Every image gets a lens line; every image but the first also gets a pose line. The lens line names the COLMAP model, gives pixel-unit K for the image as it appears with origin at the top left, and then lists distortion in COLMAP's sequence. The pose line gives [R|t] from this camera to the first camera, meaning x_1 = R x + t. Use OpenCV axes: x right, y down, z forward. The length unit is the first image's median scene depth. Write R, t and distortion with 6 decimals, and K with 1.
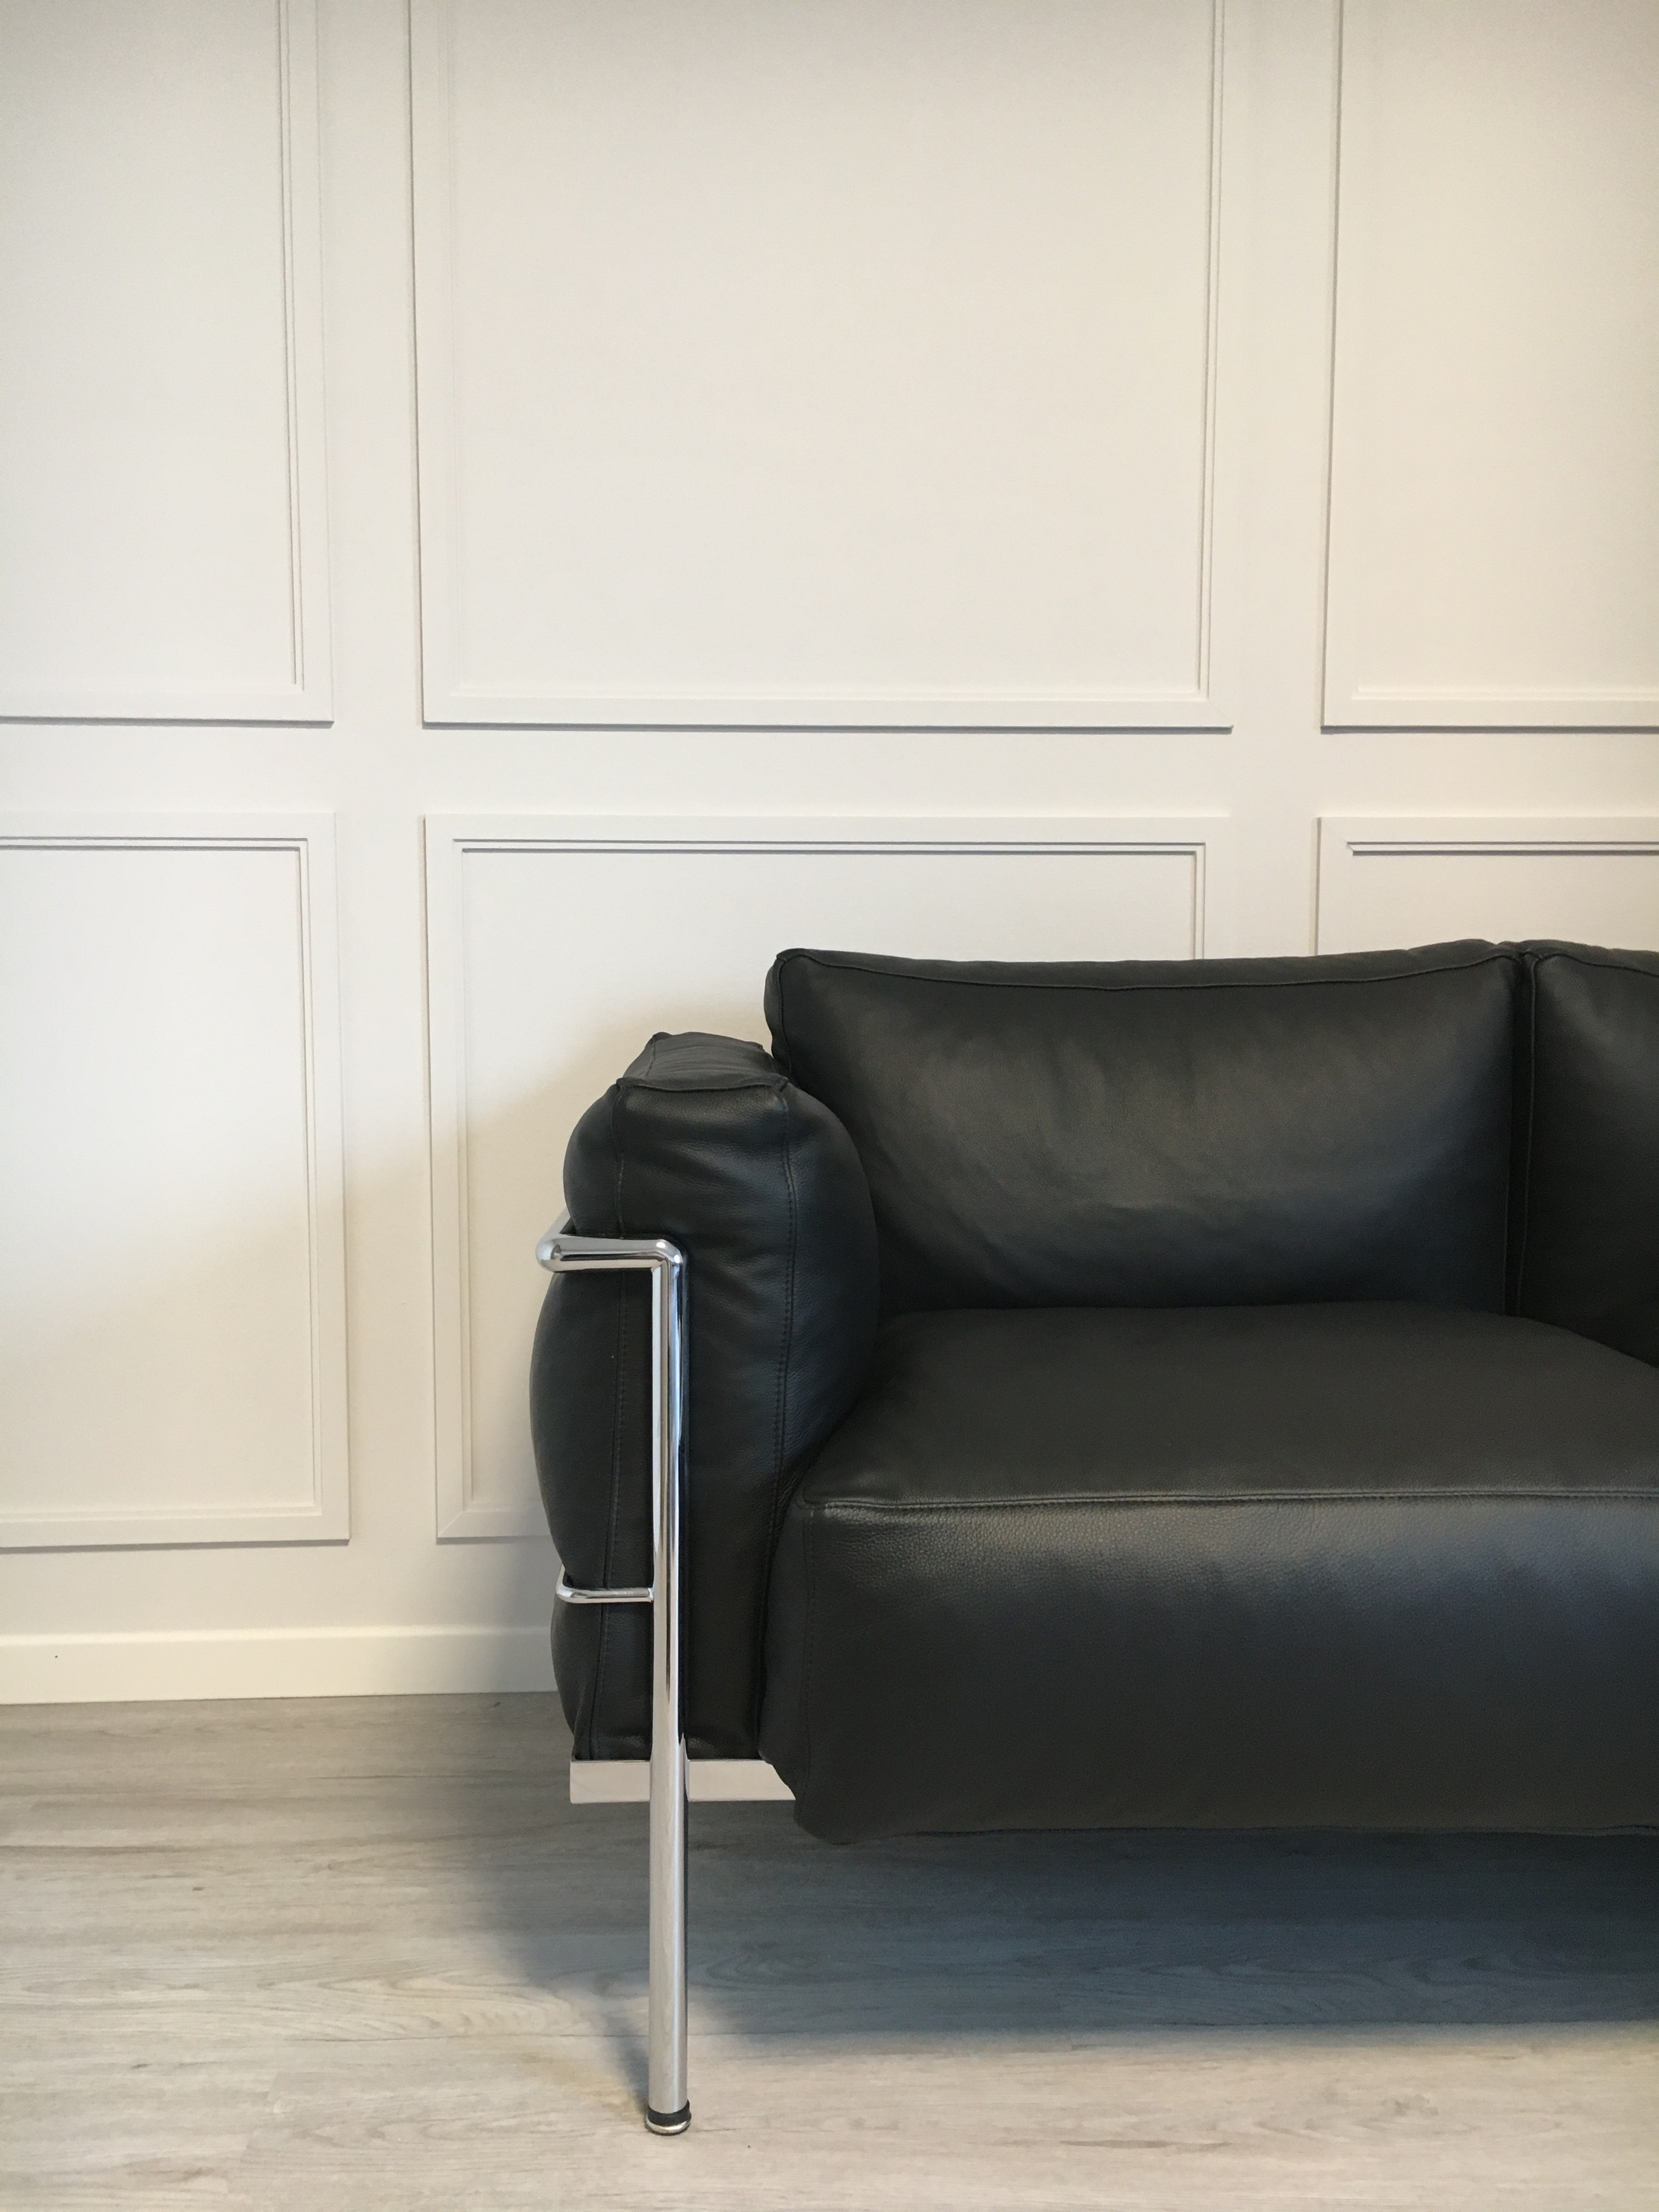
lens RADIAL K [[1889.6, 0, 824.5], [0, 1889.6, 1106.8], [0, 0, 1]] dist [0.060143, -0.055231]
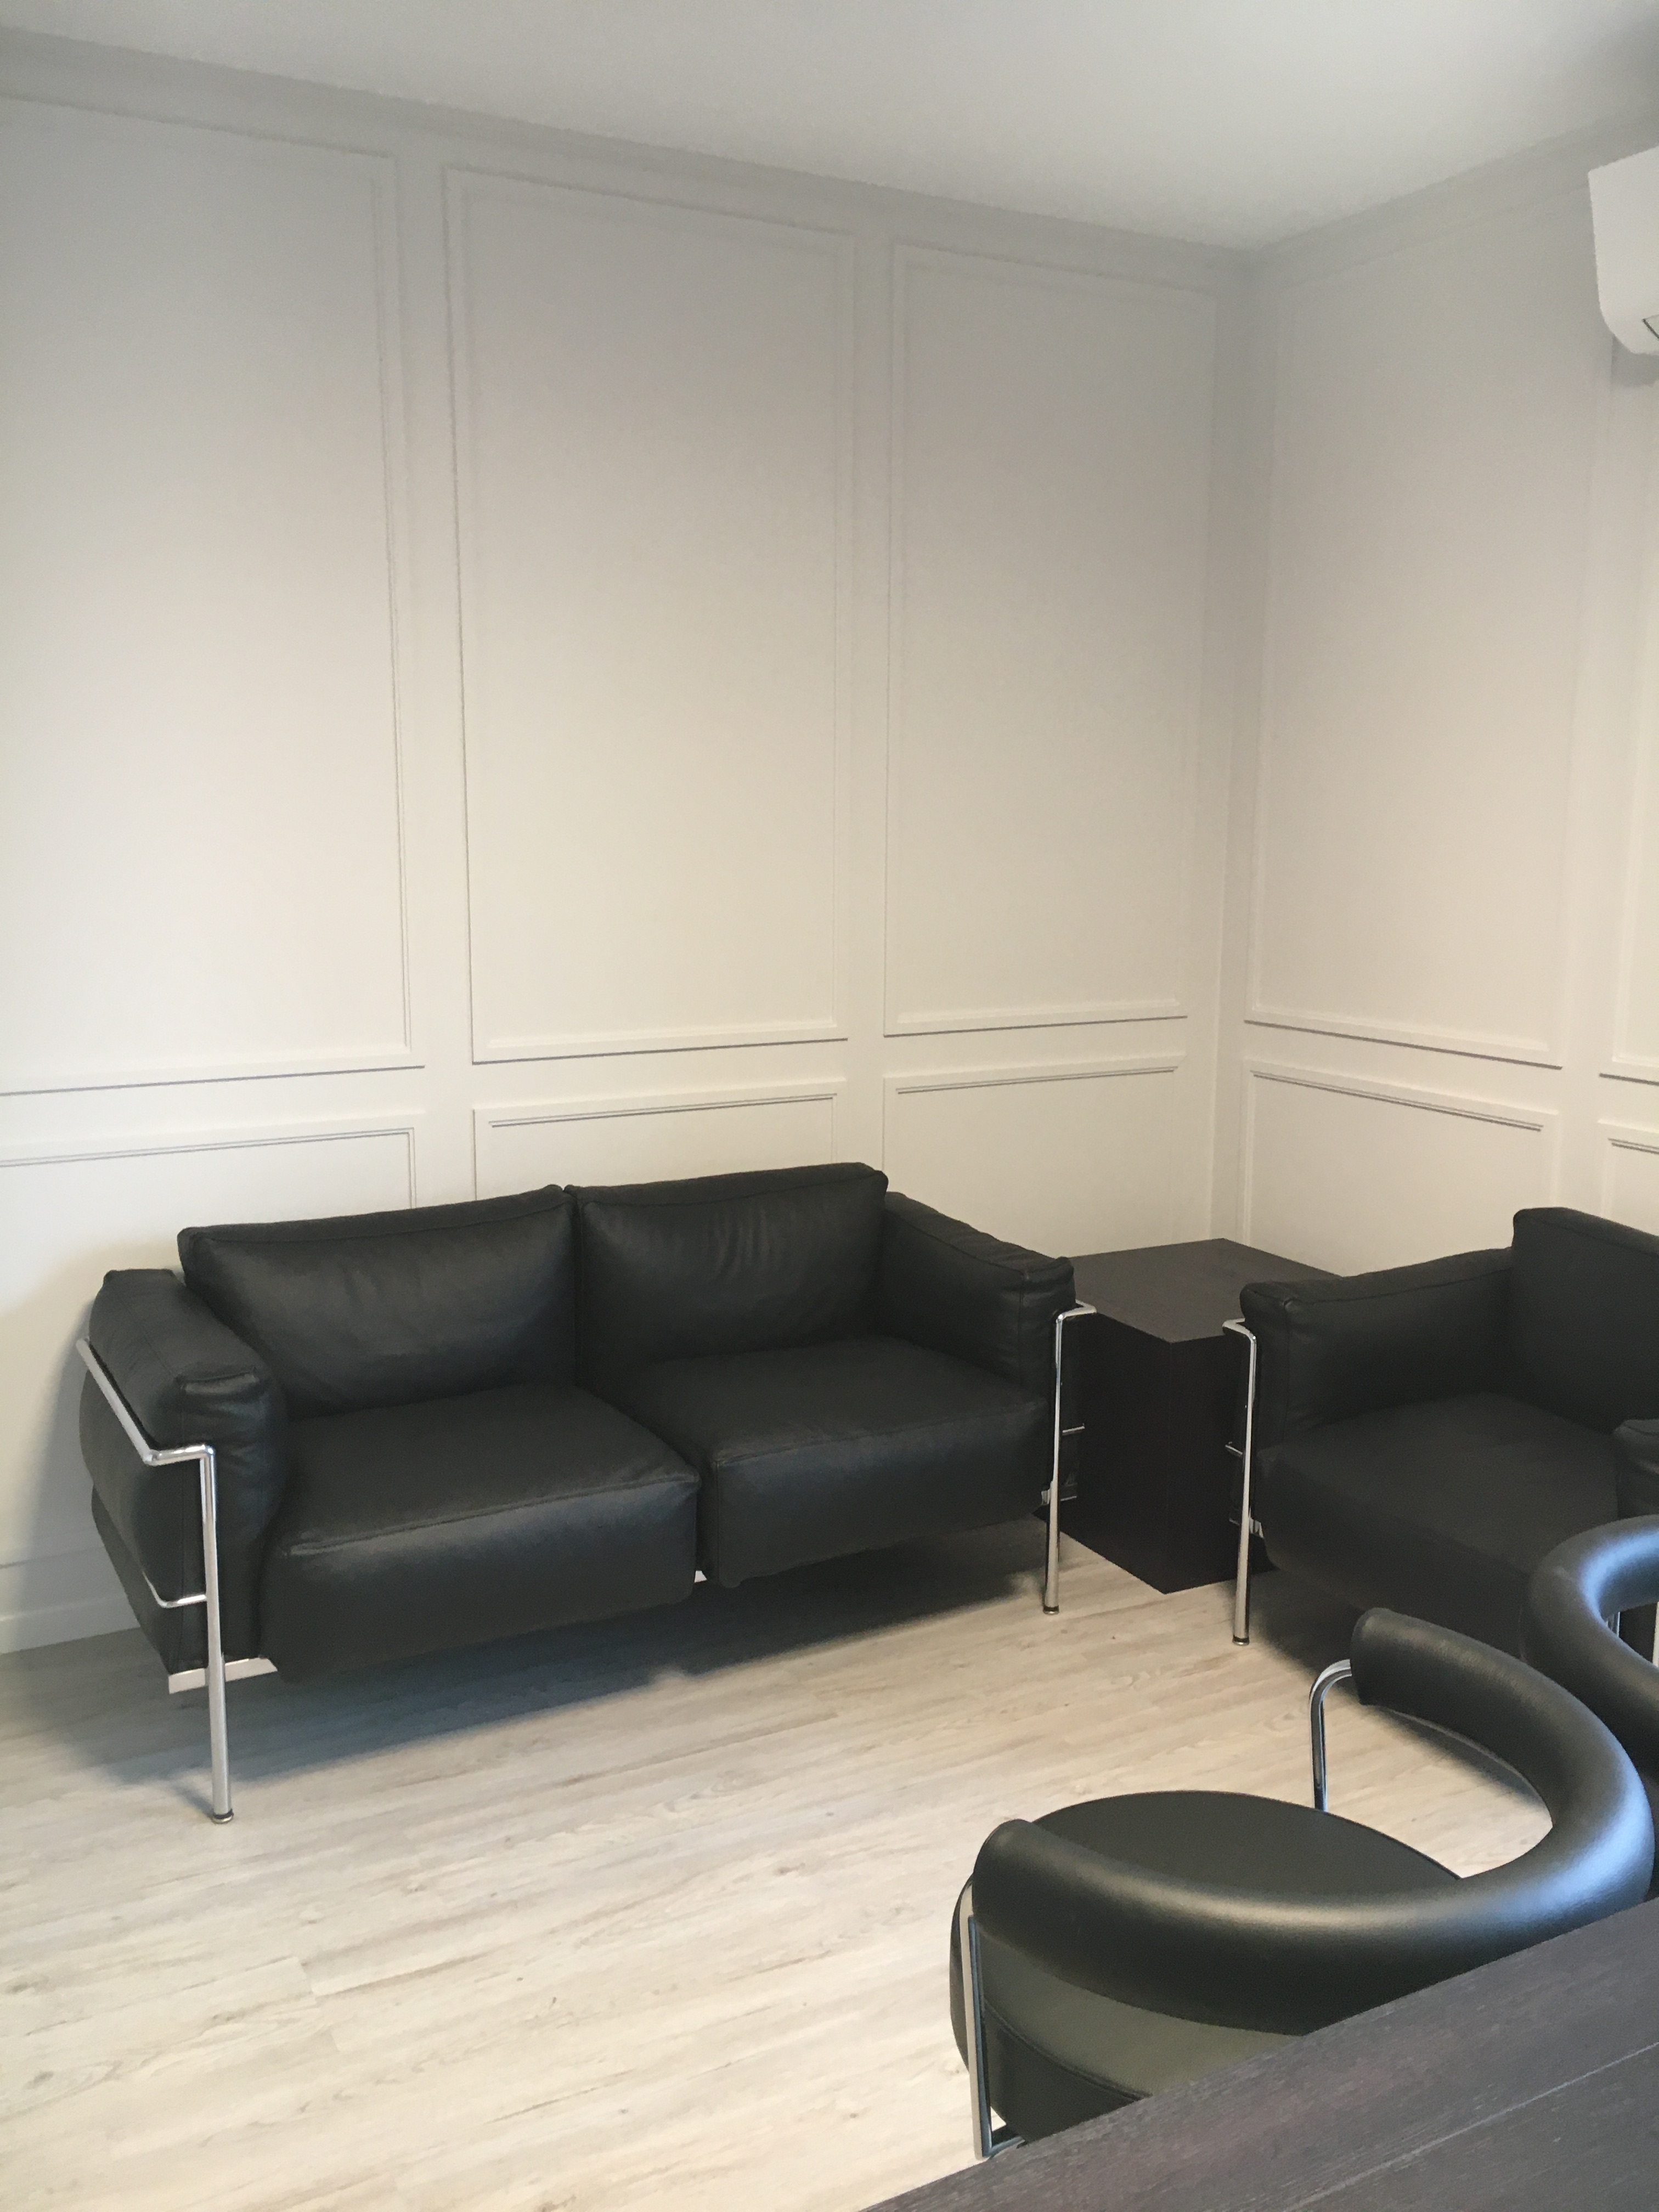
lens RADIAL K [[1889.6, 0, 829.3], [0, 1889.6, 1102.5], [0, 0, 1]] dist [0.060143, -0.055231]
pose [[0.902200, -0.070871, 0.425456, -0.335608], [0.030584, 0.994437, 0.100794, -0.521284], [-0.430232, -0.077924, 0.899349, -1.283462]]
